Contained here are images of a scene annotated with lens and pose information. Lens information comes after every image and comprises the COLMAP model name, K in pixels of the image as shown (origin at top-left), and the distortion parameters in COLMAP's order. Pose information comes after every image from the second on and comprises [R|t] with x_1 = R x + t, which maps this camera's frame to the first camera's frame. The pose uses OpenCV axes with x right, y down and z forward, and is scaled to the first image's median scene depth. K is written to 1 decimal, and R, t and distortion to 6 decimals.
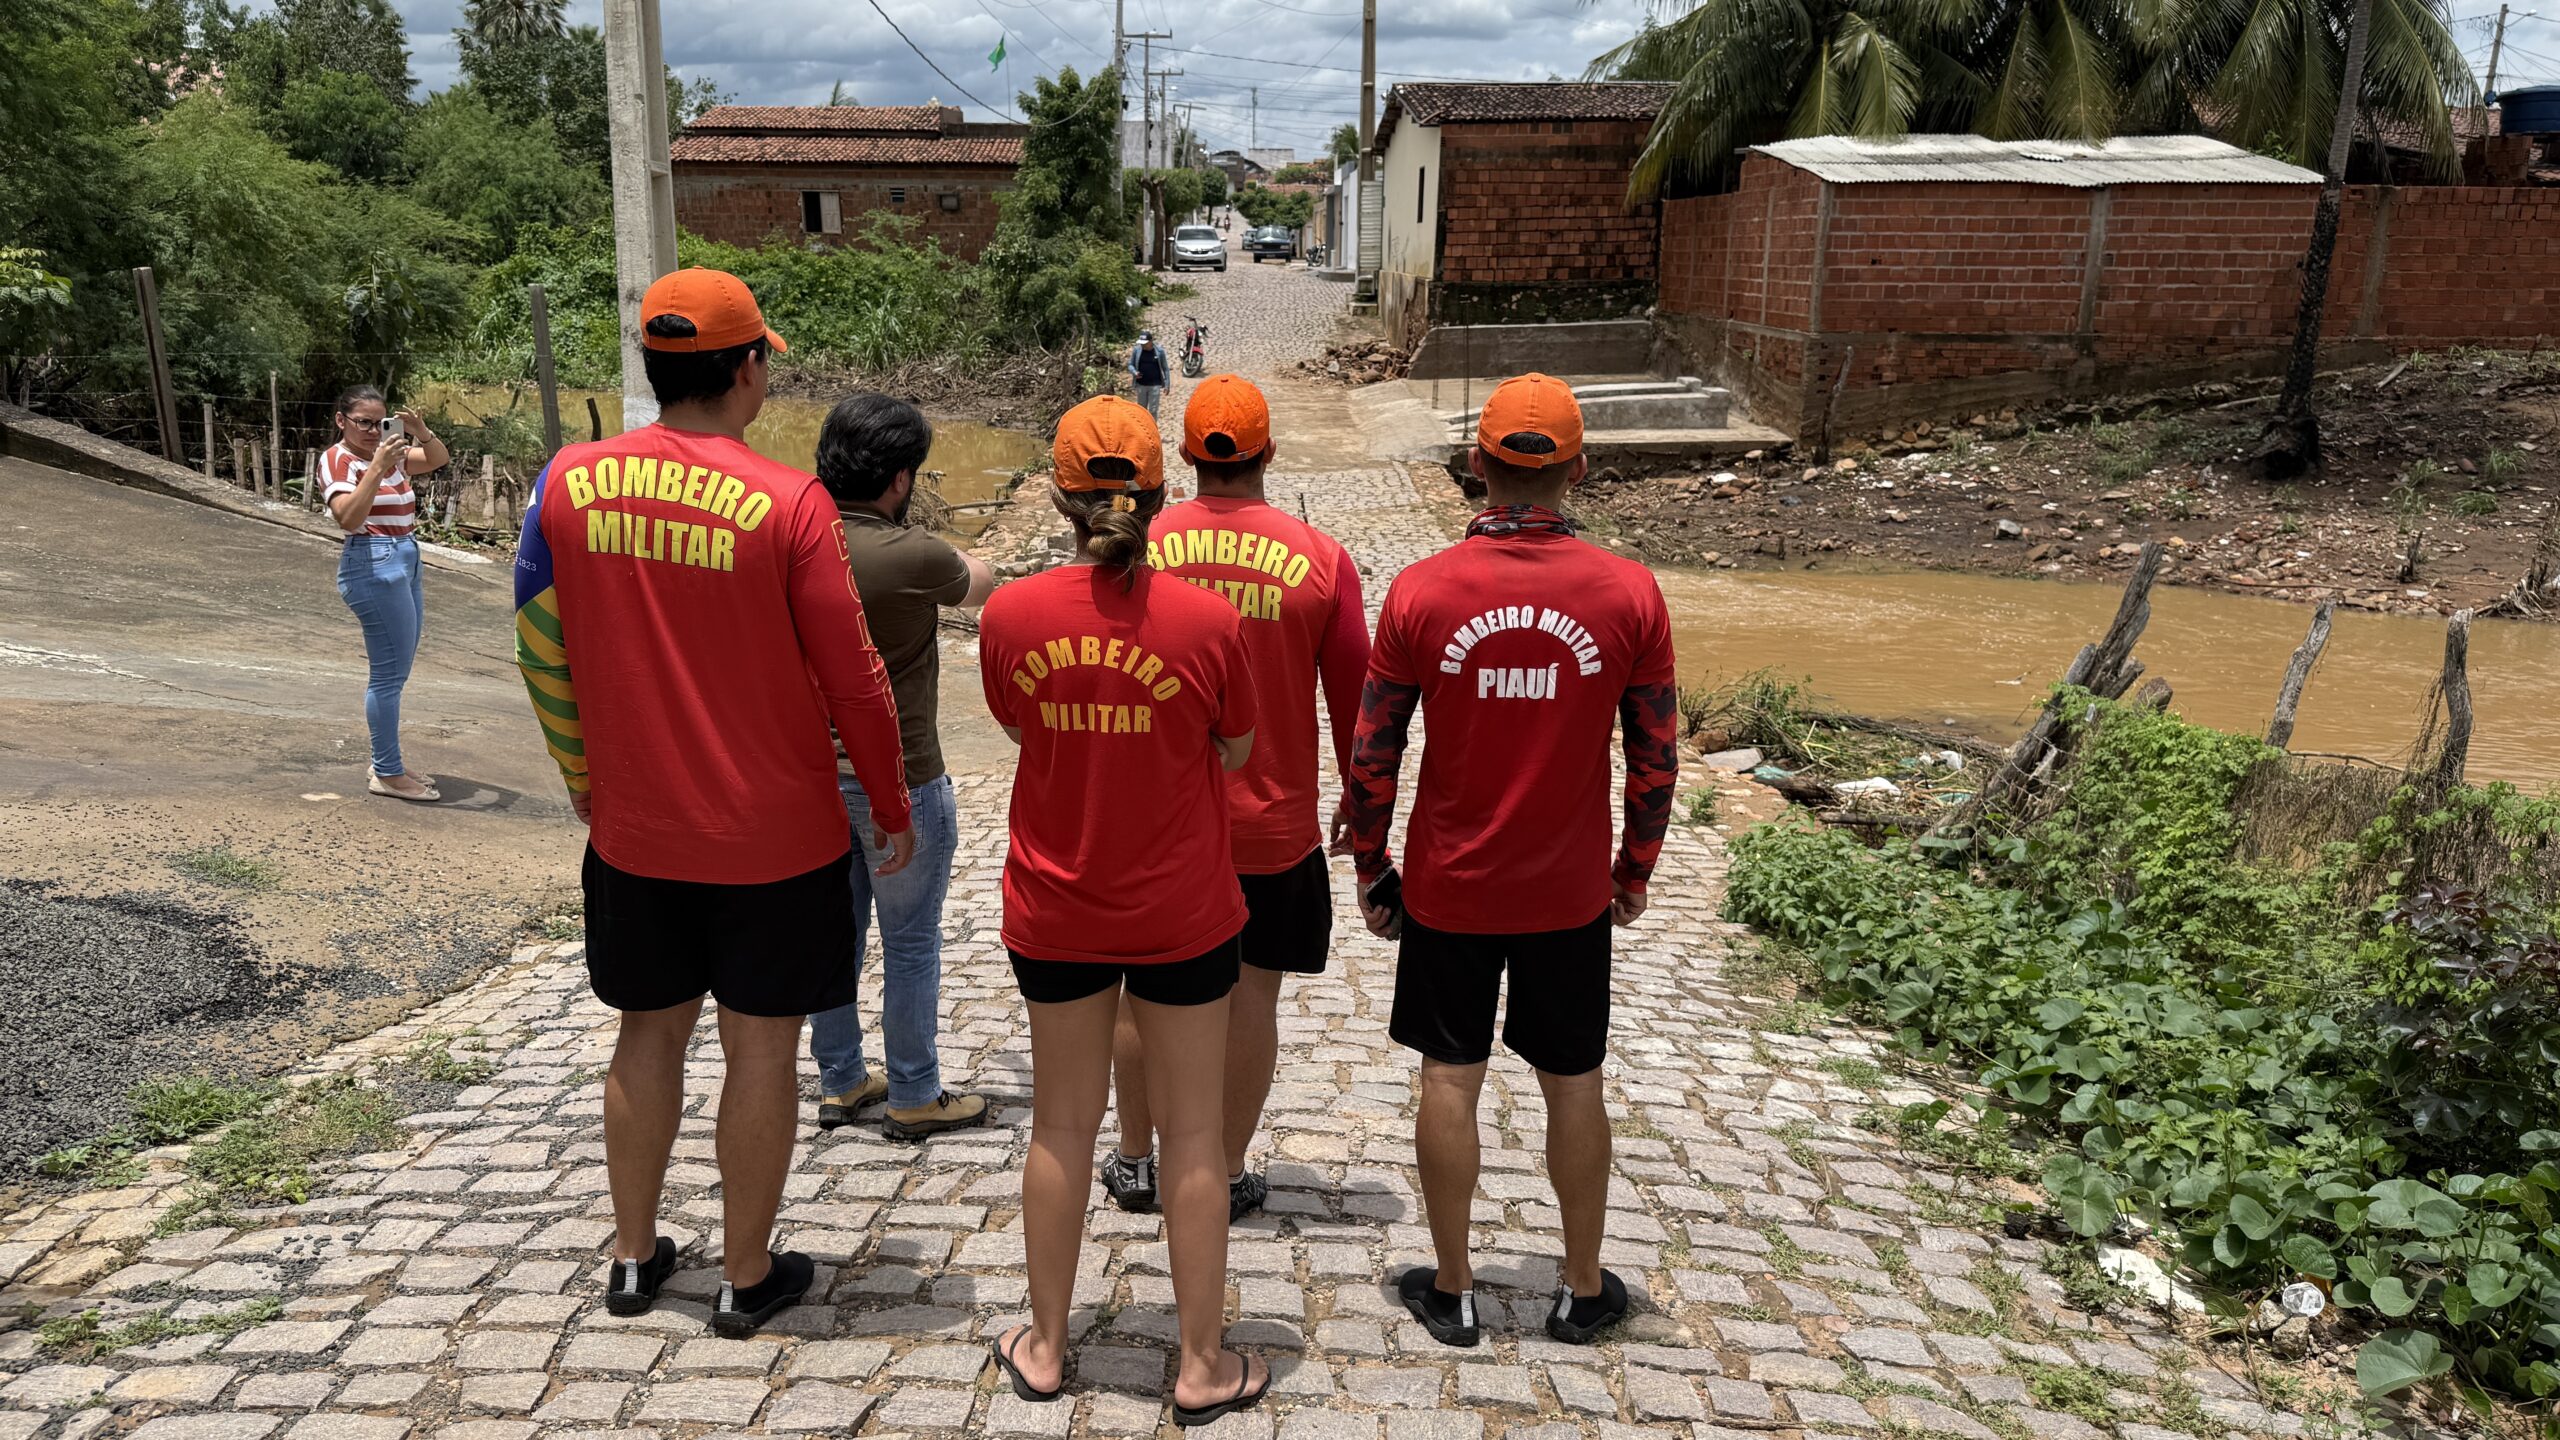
lens RADIAL K [[1811.1, 0, 1267.9], [0, 1811.1, 741.4], [0, 0, 1]] dist [0.183936, -0.402548]
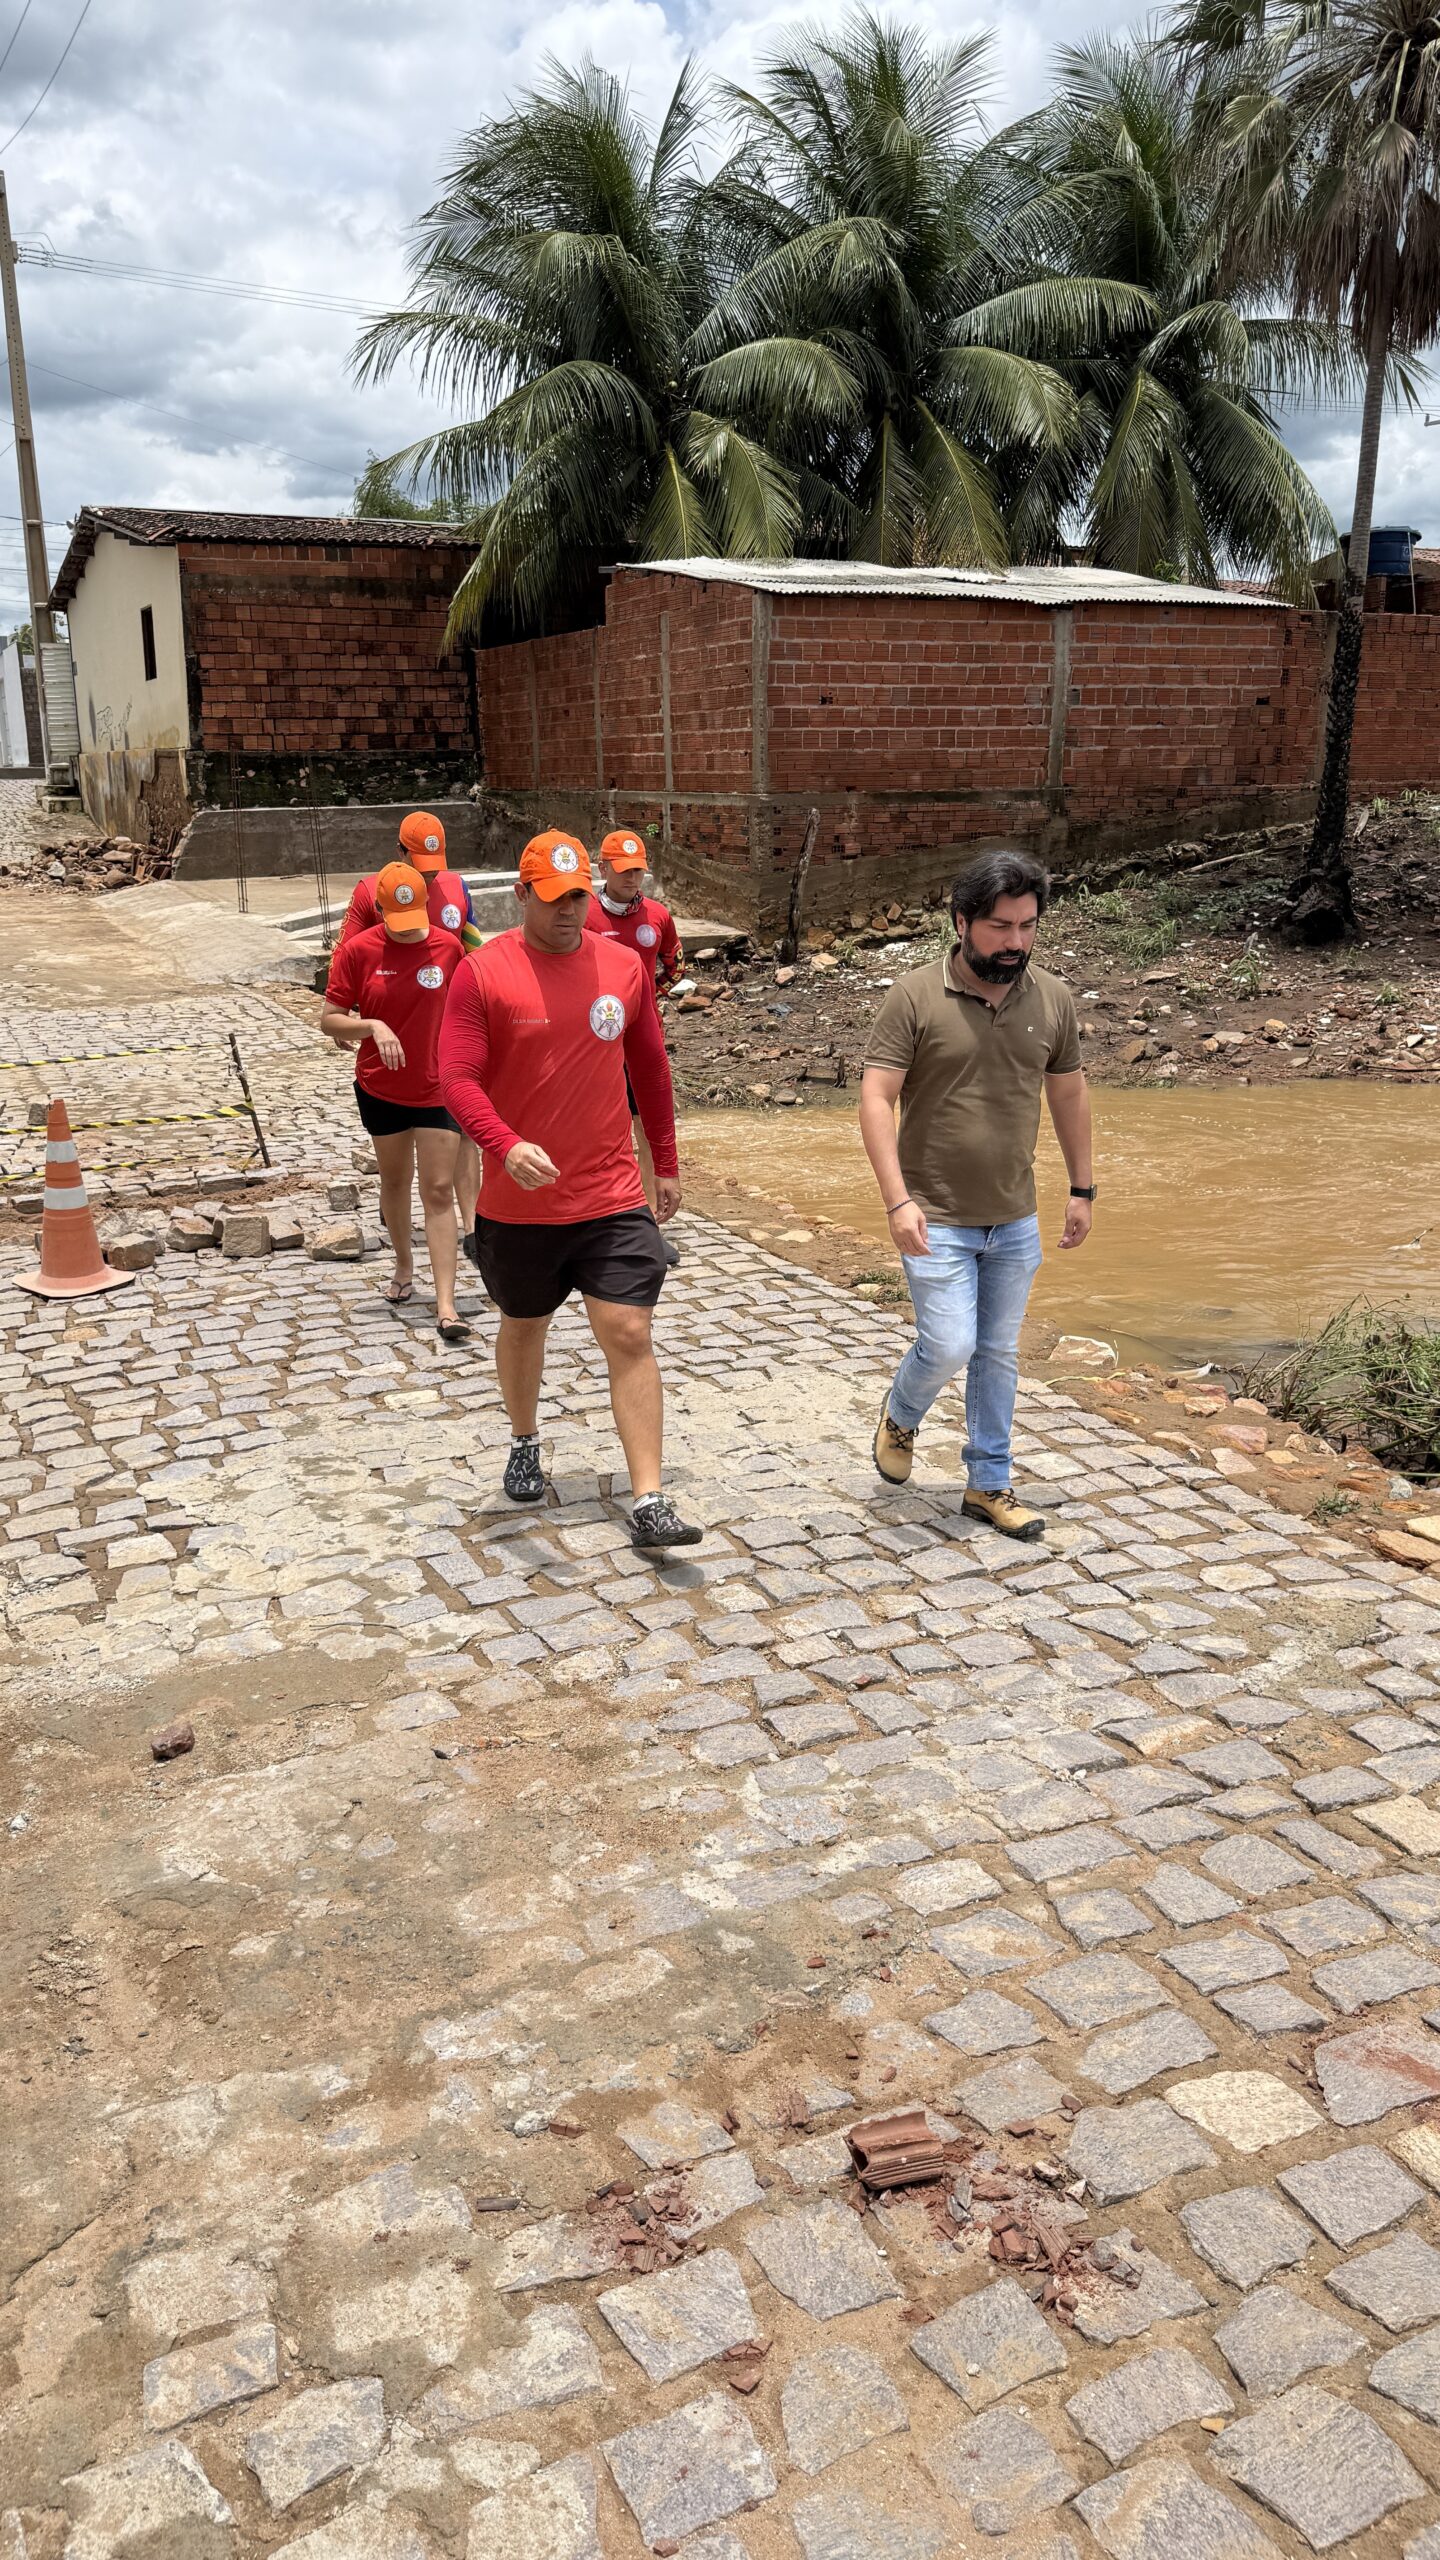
lens RADIAL K [[1811.1, 0, 723.1], [0, 1811.1, 1263.7], [0, 0, 1]] dist [0.183936, -0.402548]
pose [[0.910369, -0.119429, 0.396188, -0.045818], [0.121222, 0.992411, 0.020611, -0.039914], [-0.395643, 0.029263, 0.917938, 0.284774]]
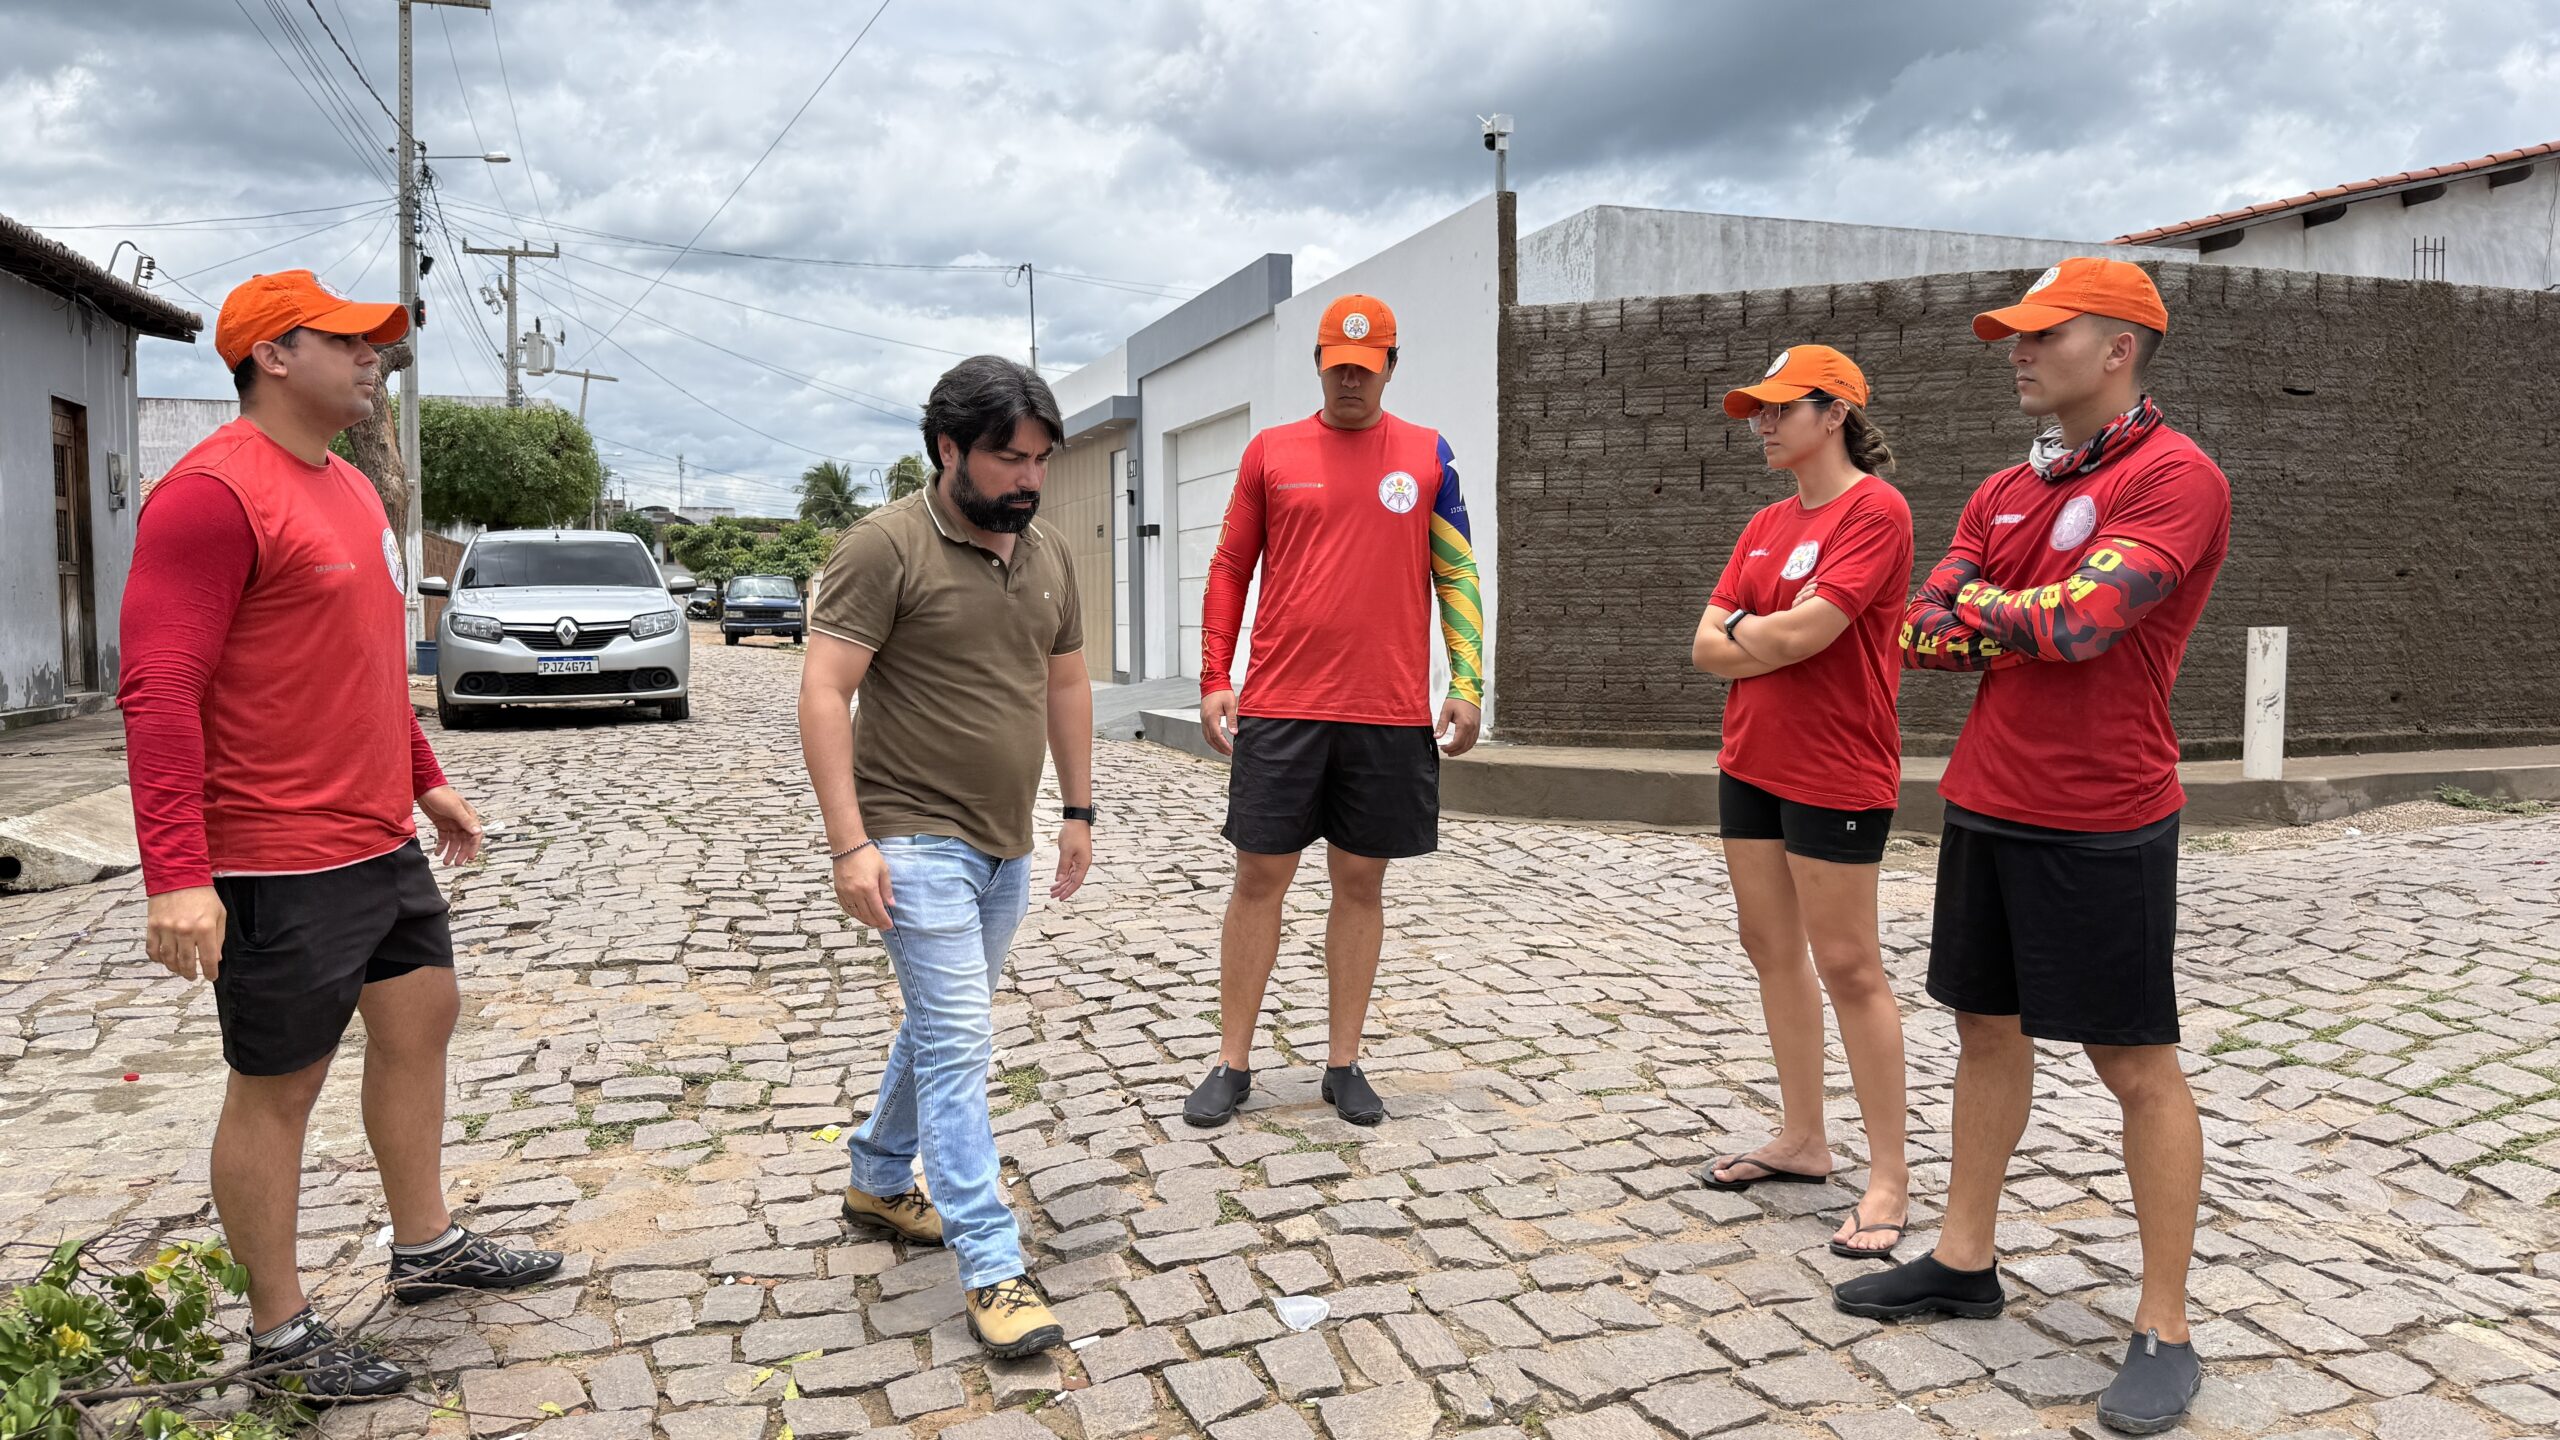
lens RADIAL K [[1809.7, 0, 1294.0], [0, 1809.7, 733.6], [0, 0, 1]] dist [0.186737, -0.408752]
pose [[0.951431, -0.025604, 0.306796, -0.050925], [0.085449, 0.979344, -0.183261, -0.466446], [-0.295767, 0.200575, 0.933966, 1.727388]]
